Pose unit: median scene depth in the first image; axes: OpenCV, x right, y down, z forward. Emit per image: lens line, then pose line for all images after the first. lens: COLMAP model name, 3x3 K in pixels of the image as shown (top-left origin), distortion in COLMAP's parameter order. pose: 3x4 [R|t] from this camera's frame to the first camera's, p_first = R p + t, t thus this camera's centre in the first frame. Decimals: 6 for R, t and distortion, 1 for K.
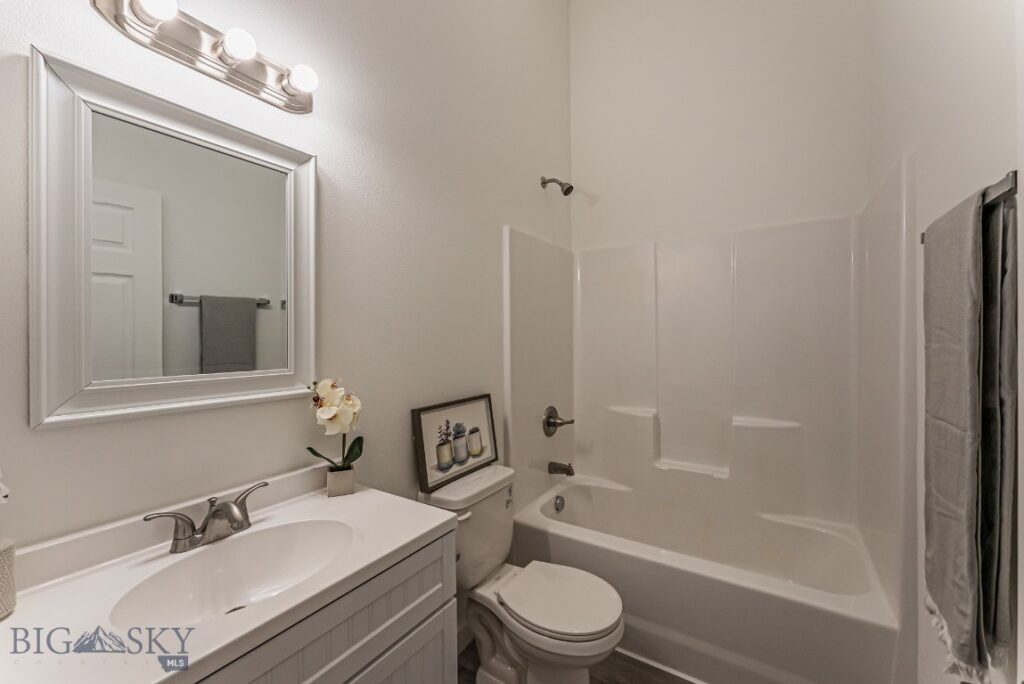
lens RADIAL K [[416.4, 0, 510.0], [0, 416.4, 342.7], [0, 0, 1]] dist [-0.001462, 0.000200]
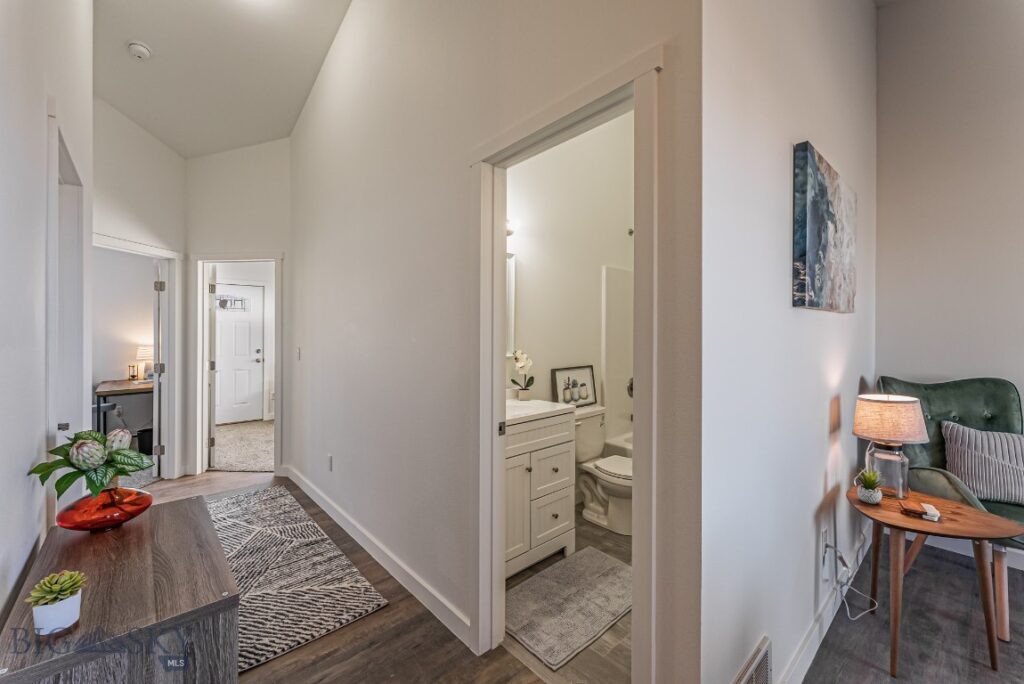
lens RADIAL K [[416.4, 0, 509.7], [0, 416.4, 337.4], [0, 0, 1]] dist [-0.001462, 0.000200]
pose [[0.965724, 0.011533, -0.259314, 0.075958], [-0.010795, 0.999933, 0.004272, 0.003556], [0.259345, -0.001326, 0.965784, -0.868294]]
